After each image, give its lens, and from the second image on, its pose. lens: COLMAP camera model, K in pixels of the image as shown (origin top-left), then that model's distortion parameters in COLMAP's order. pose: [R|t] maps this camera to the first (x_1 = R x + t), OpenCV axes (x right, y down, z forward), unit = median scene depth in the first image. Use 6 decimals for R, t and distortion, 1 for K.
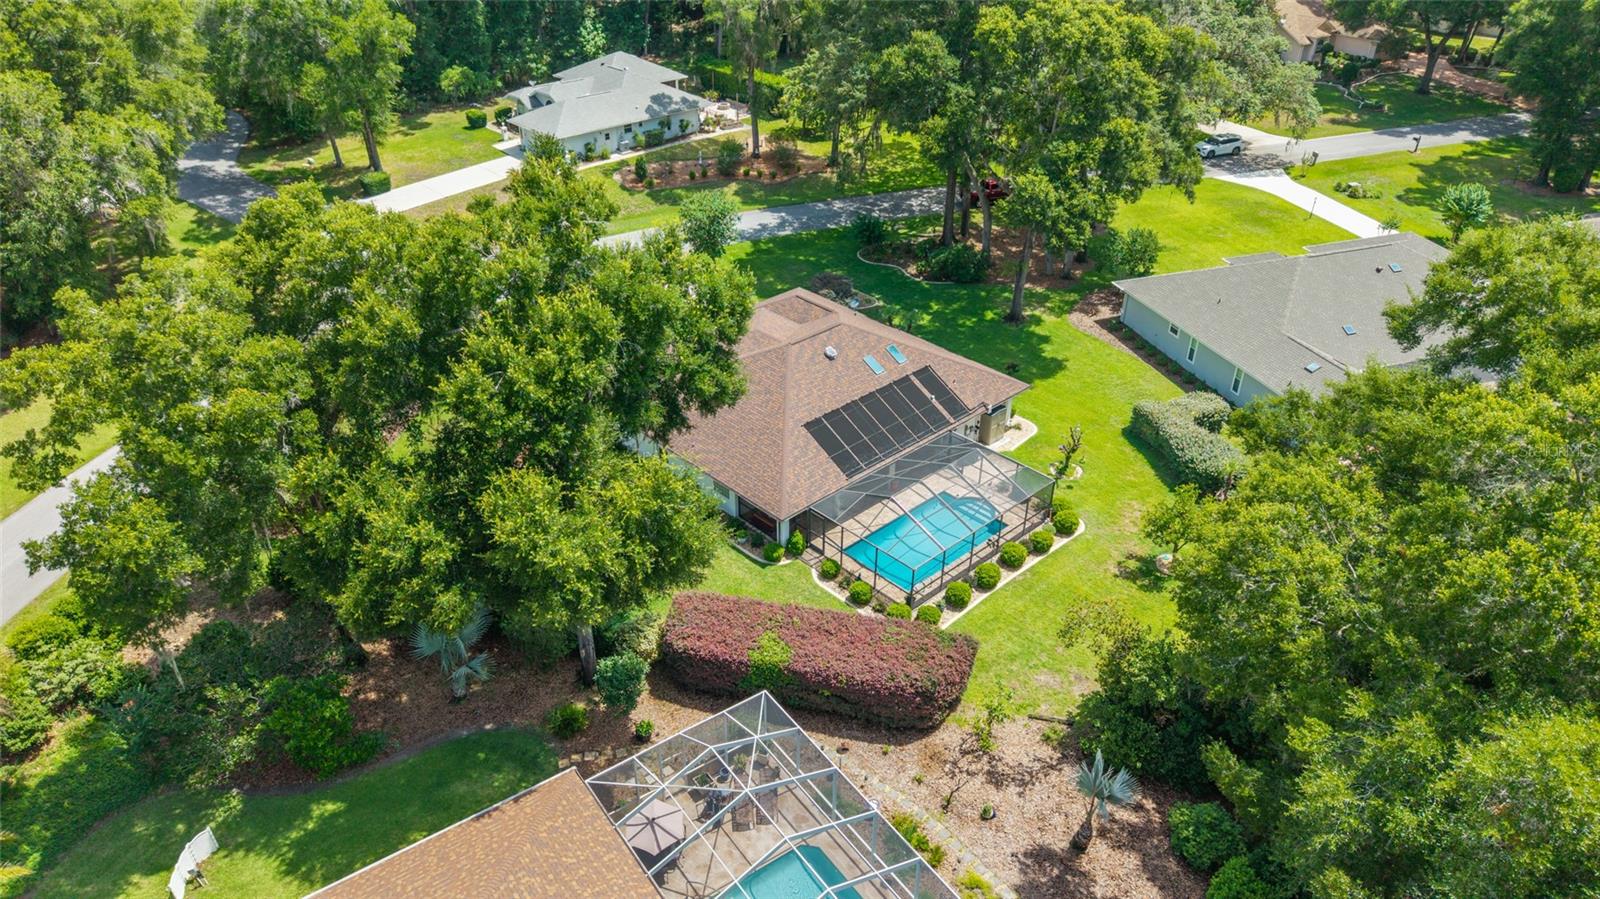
lens RADIAL K [[1081.6, 0, 806.2], [0, 1081.6, 452.7], [0, 0, 1]] dist [0.003406, -0.017650]
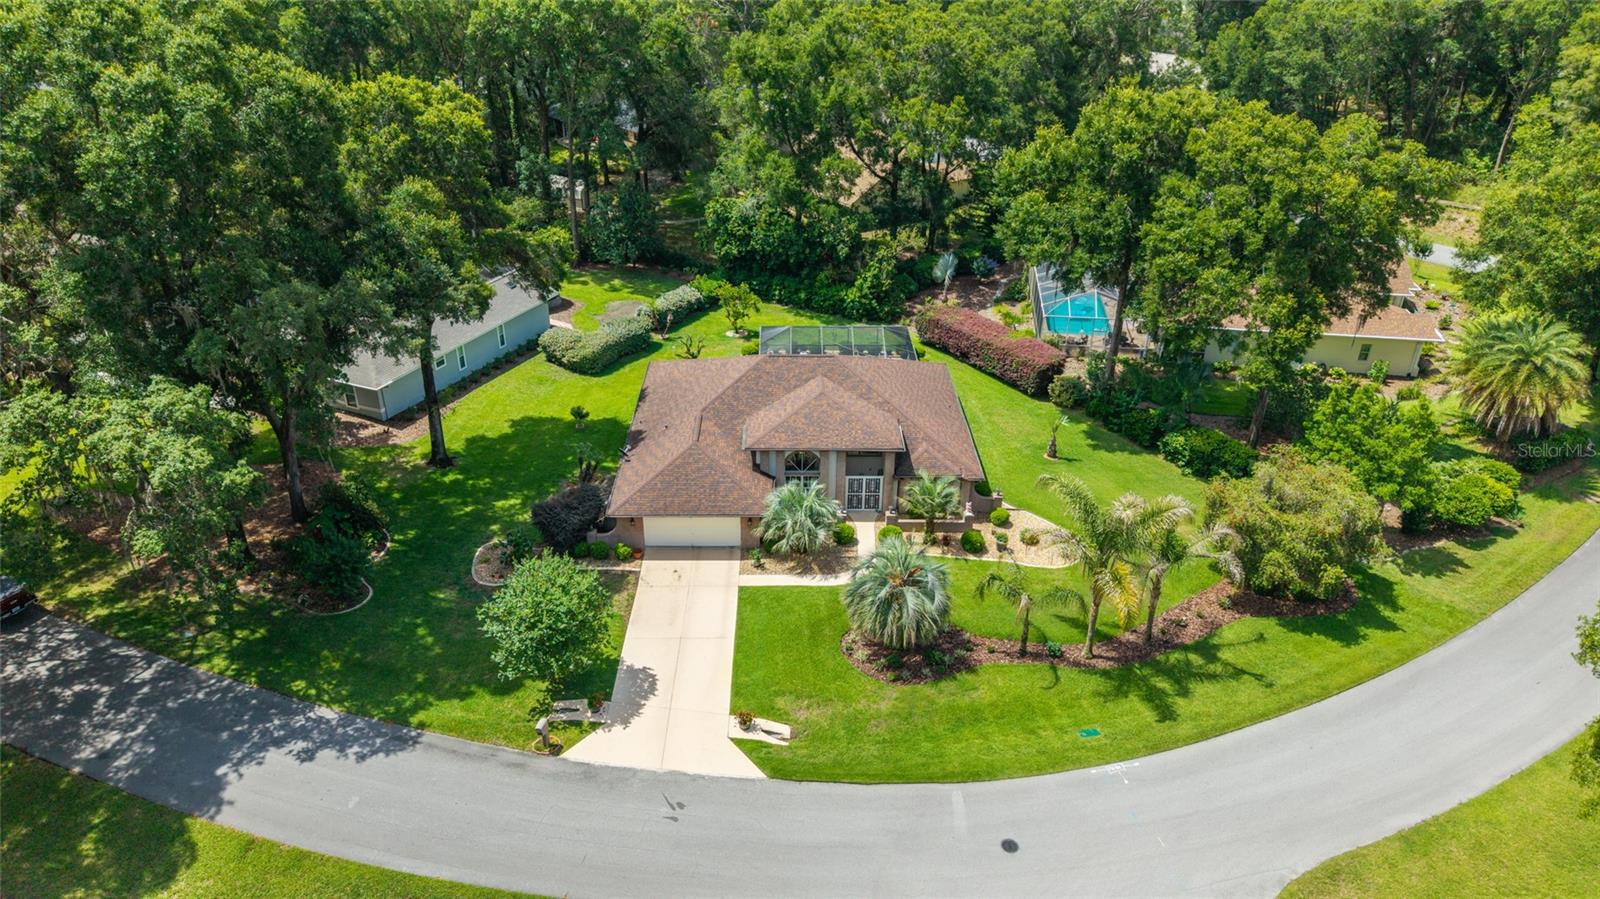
lens RADIAL K [[1081.6, 0, 793.0], [0, 1081.6, 458.3], [0, 0, 1]] dist [0.003406, -0.017650]
pose [[-0.723118, -0.337161, 0.602845, -0.629388], [0.358212, 0.563179, 0.744656, -0.812289], [-0.590579, 0.754421, -0.286470, 1.328391]]
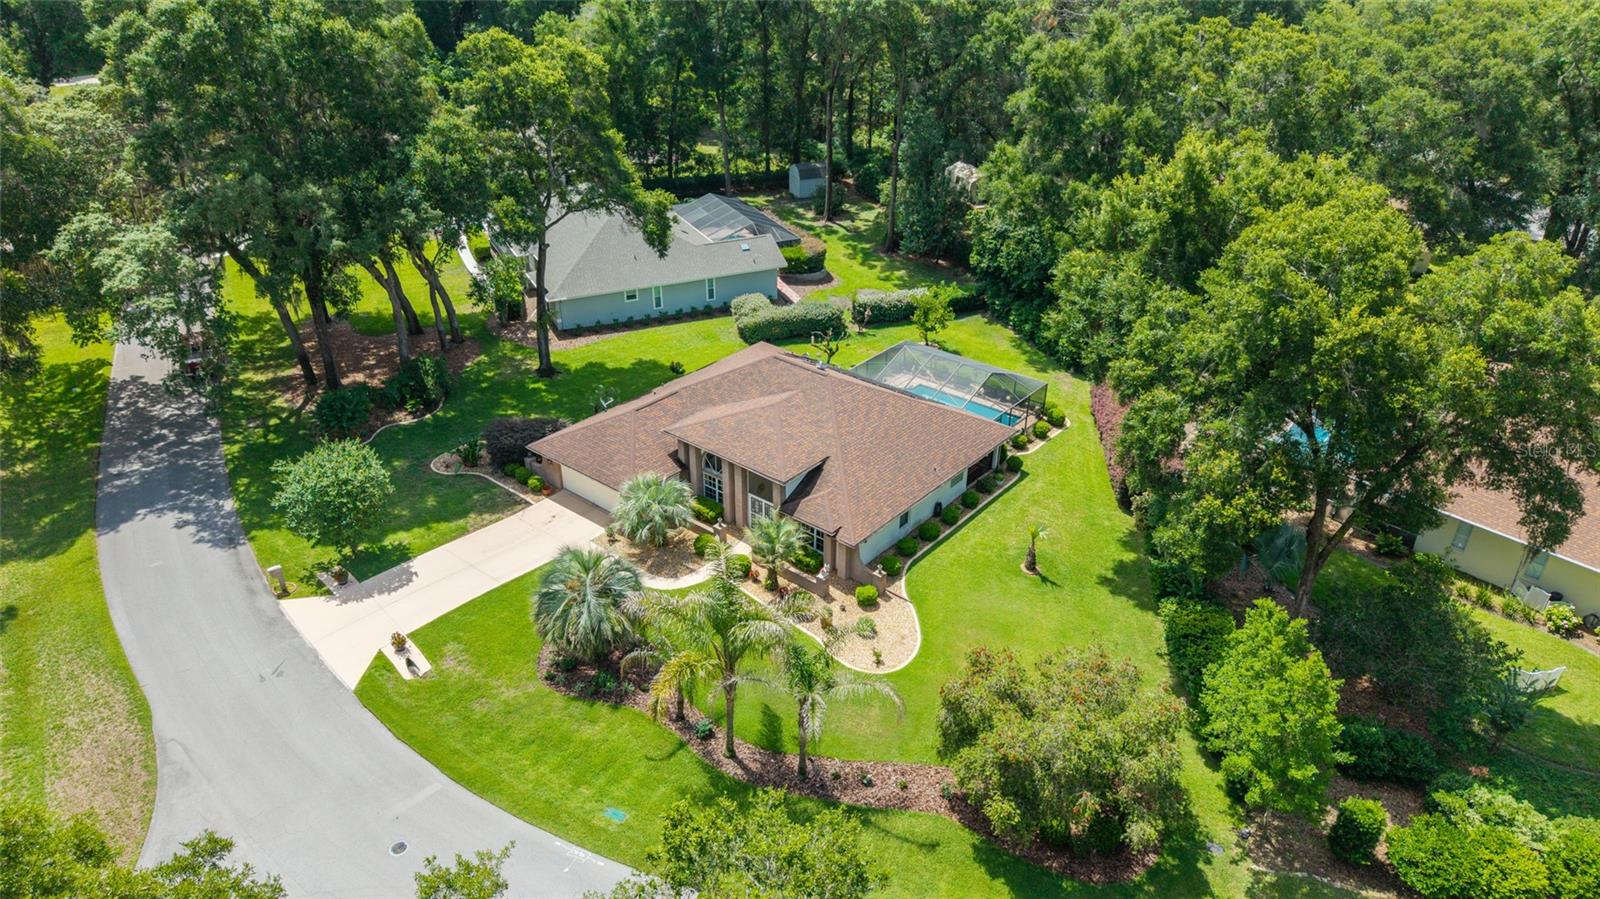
lens RADIAL K [[1081.6, 0, 776.7], [0, 1081.6, 447.4], [0, 0, 1]] dist [0.003406, -0.017650]
pose [[-0.096185, -0.480263, 0.871835, -0.862794], [0.526200, 0.718961, 0.454103, -0.502678], [-0.844904, 0.502437, 0.183561, 0.837885]]
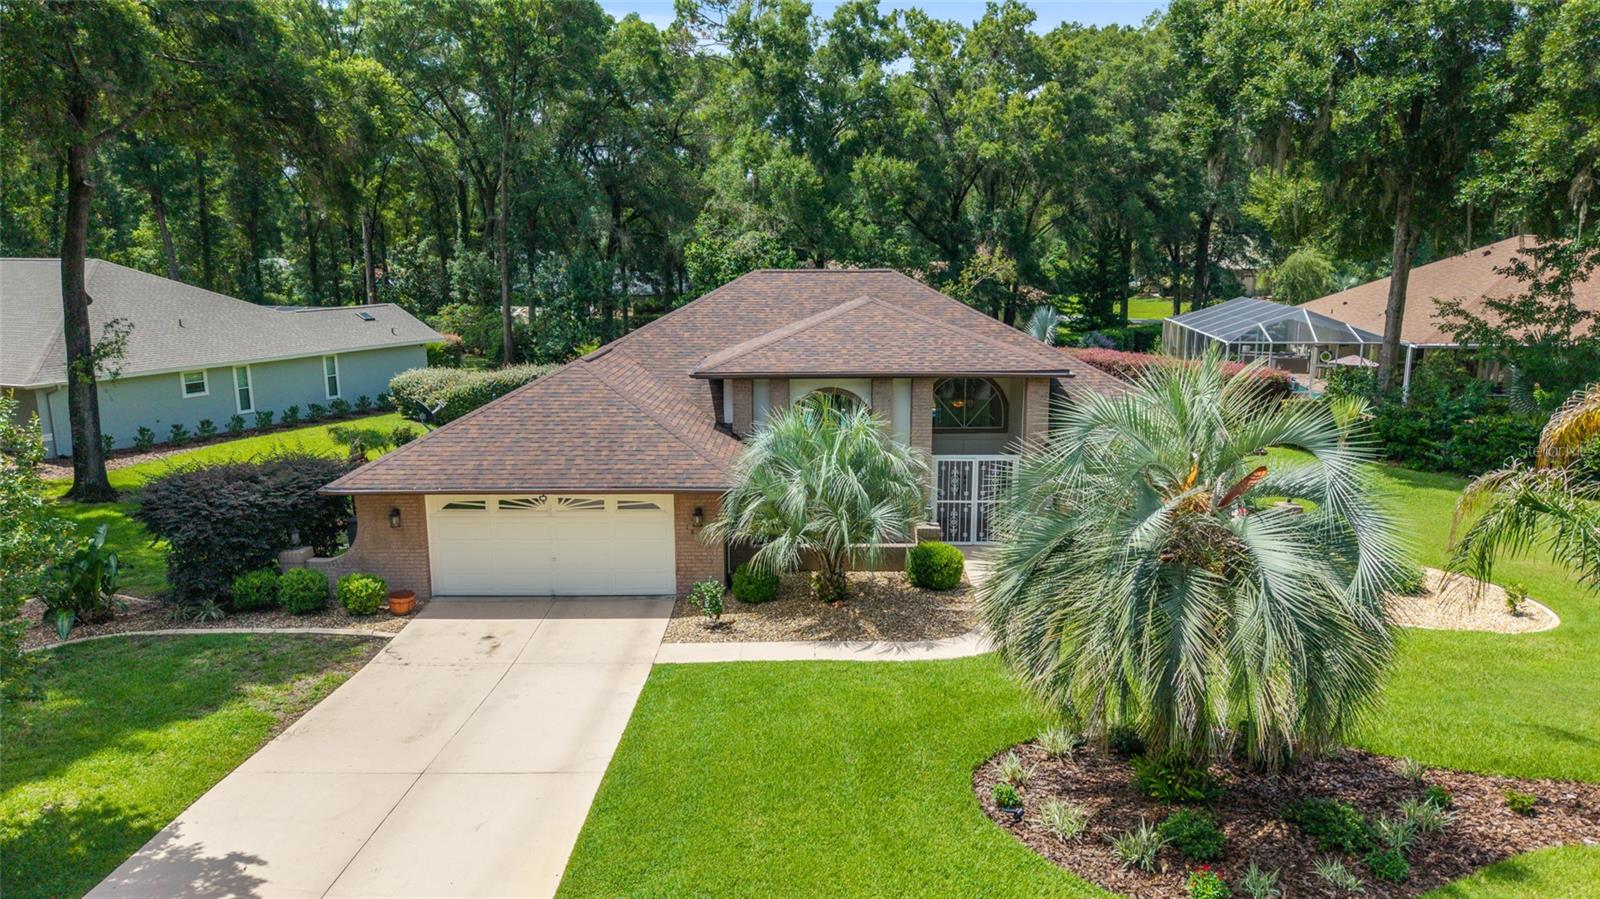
lens RADIAL K [[1081.6, 0, 794.1], [0, 1081.6, 445.7], [0, 0, 1]] dist [0.003406, -0.017650]
pose [[-0.708781, -0.128589, 0.693610, -0.341607], [0.378847, 0.760035, 0.528036, -0.317621], [-0.595067, 0.637034, -0.489983, 1.269917]]
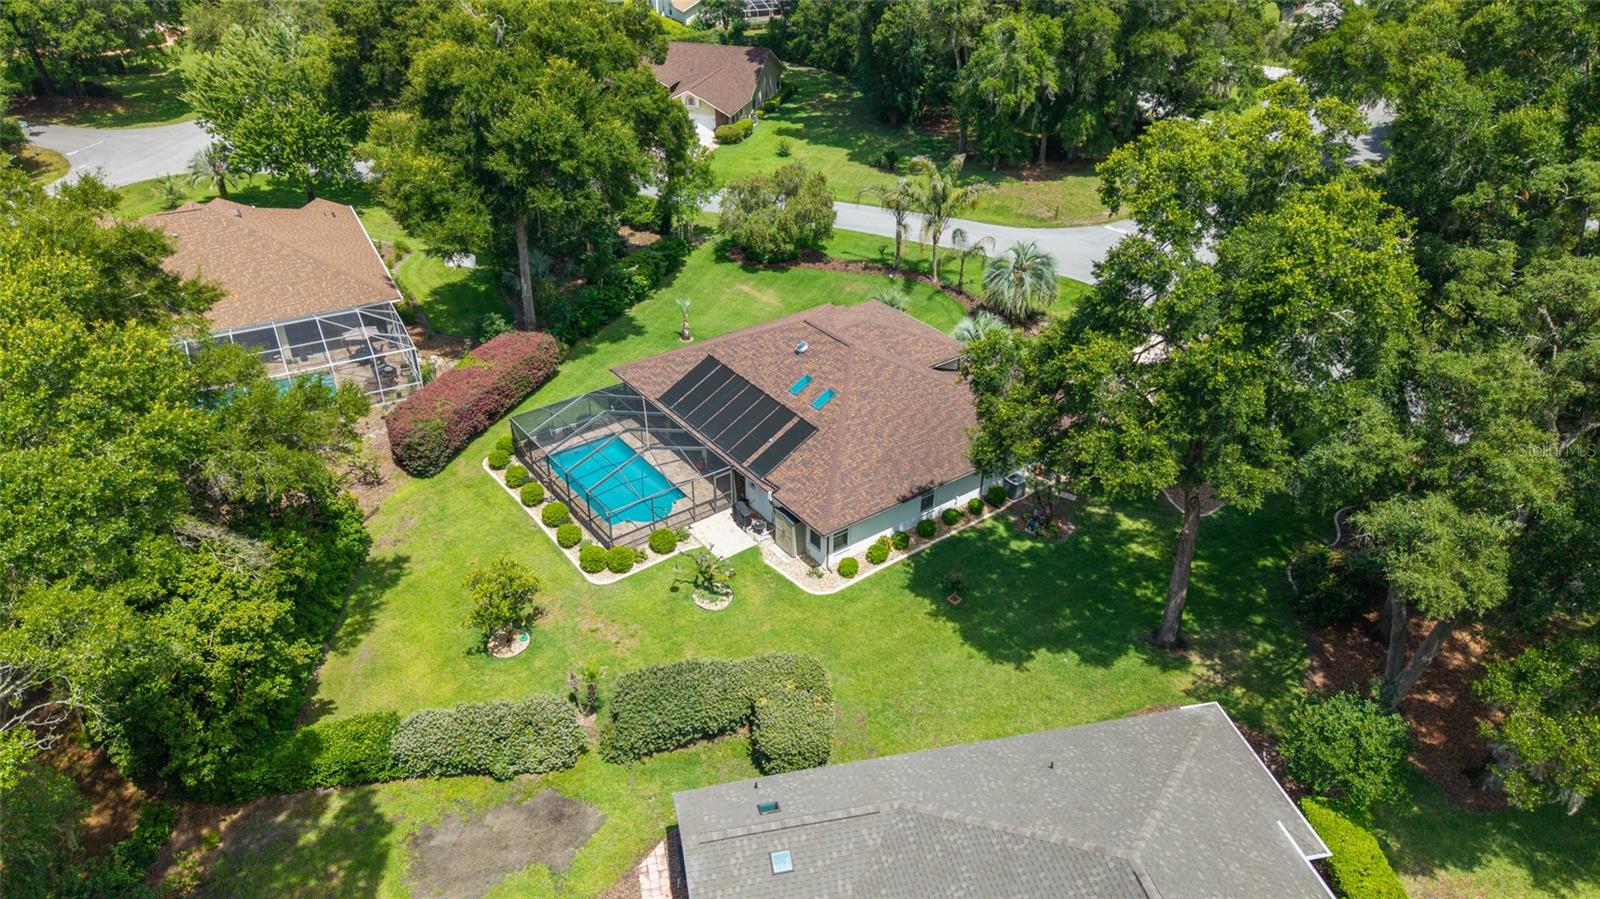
lens RADIAL K [[1081.6, 0, 789.9], [0, 1081.6, 439.4], [0, 0, 1]] dist [0.003406, -0.017650]
pose [[-0.128004, 0.507842, -0.851887, 0.824380], [-0.529969, 0.691008, 0.491569, -0.469857], [0.838301, 0.514397, 0.180688, 0.814413]]
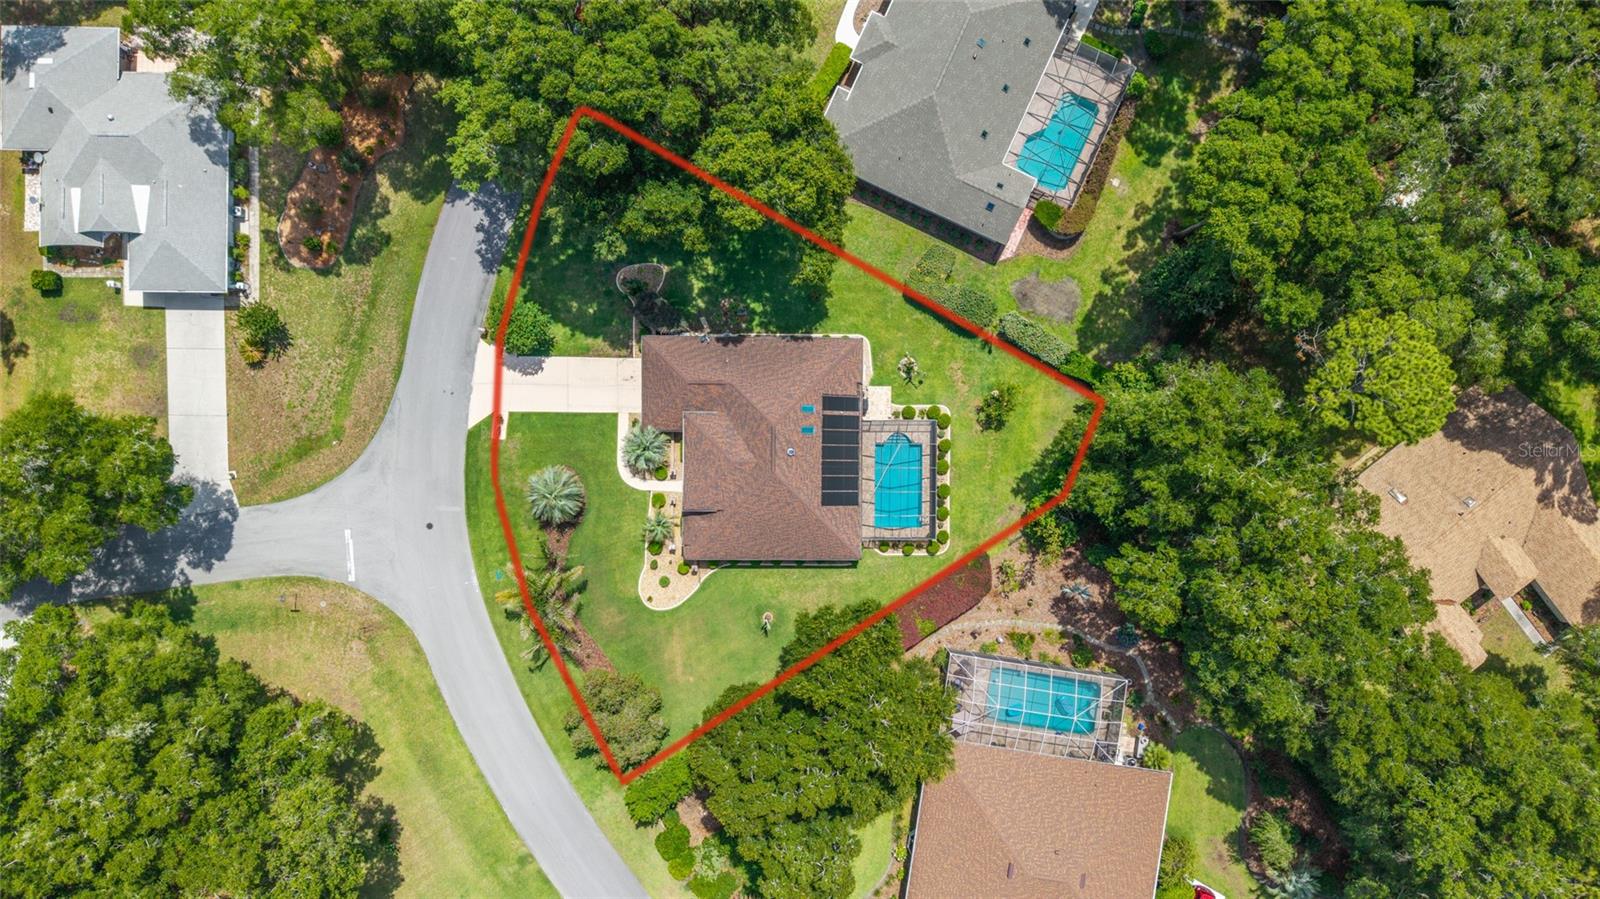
lens RADIAL K [[1081.6, 0, 798.7], [0, 1081.6, 449.6], [0, 0, 1]] dist [0.003406, -0.017650]
pose [[0.696076, -0.717845, 0.013298, 0.011770], [0.367955, 0.372579, 0.851936, -1.354077], [-0.616512, -0.588119, 0.523478, 0.160460]]
